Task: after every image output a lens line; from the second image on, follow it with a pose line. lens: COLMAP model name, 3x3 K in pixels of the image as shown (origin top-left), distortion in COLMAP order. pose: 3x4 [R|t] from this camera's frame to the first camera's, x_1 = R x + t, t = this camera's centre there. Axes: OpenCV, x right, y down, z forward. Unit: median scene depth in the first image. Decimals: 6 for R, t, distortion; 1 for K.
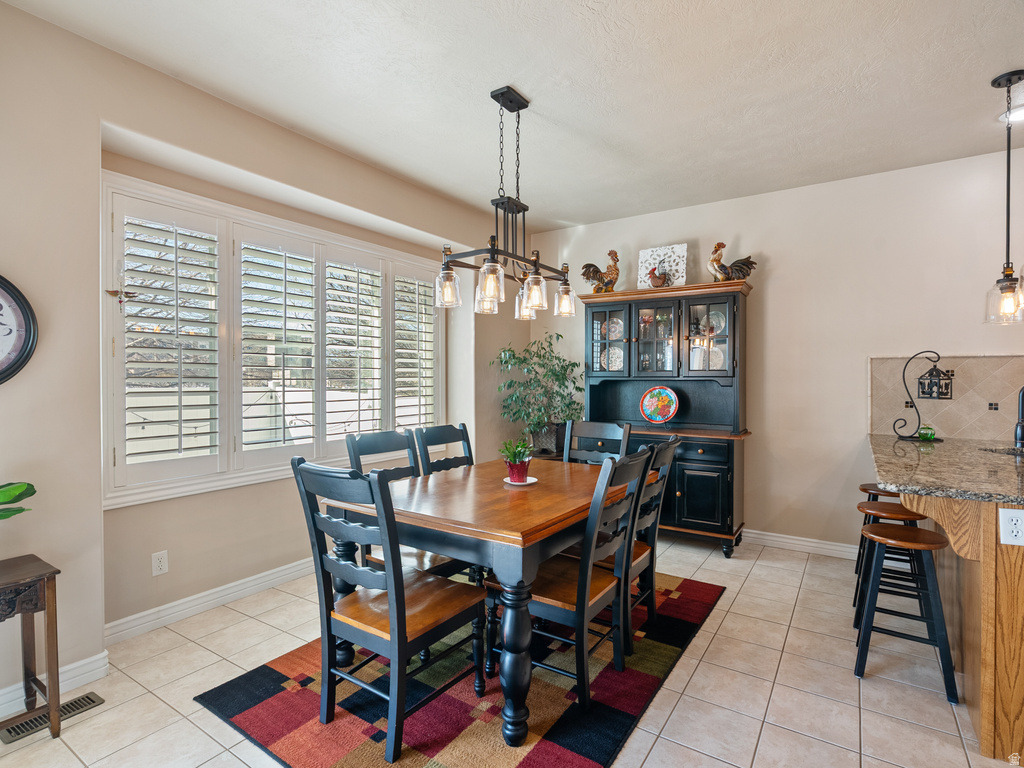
lens RADIAL K [[523.3, 0, 511.8], [0, 523.3, 382.5], [0, 0, 1]] dist [-0.004563, 0.000408]
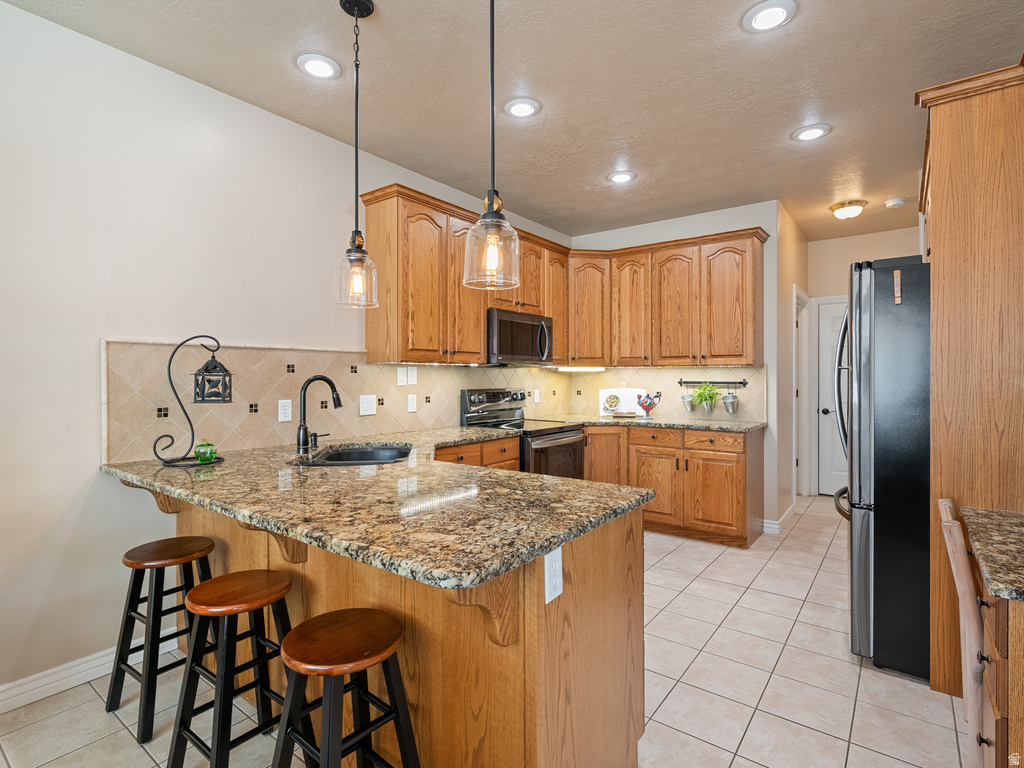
lens RADIAL K [[523.3, 0, 509.2], [0, 523.3, 381.9], [0, 0, 1]] dist [-0.004563, 0.000408]
pose [[0.077302, -0.012962, 0.996923, 0.120928], [0.010947, 0.999866, 0.012152, -0.001704], [-0.996948, 0.009974, 0.077433, 0.527645]]
